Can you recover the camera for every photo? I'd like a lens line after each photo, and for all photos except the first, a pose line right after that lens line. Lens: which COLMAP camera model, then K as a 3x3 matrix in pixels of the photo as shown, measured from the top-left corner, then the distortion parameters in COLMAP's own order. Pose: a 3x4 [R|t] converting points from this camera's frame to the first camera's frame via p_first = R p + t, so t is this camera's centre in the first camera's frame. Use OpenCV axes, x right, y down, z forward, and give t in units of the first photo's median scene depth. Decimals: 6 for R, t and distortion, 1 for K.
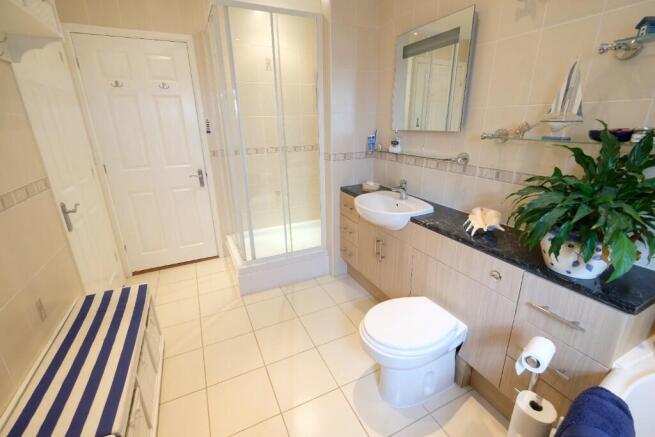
lens RADIAL K [[285.6, 0, 328.5], [0, 285.6, 215.2], [0, 0, 1]] dist [-0.003338, 0.000966]
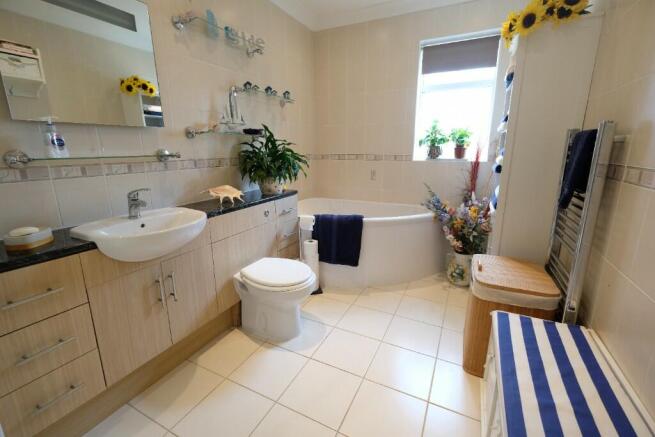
lens RADIAL K [[285.6, 0, 327.1], [0, 285.6, 217.9], [0, 0, 1]] dist [-0.003338, 0.000966]
pose [[-0.610912, -0.164741, 0.774369, -0.779736], [0.268734, 0.876888, 0.398559, -0.280832], [-0.744694, 0.451584, -0.491430, 1.310825]]
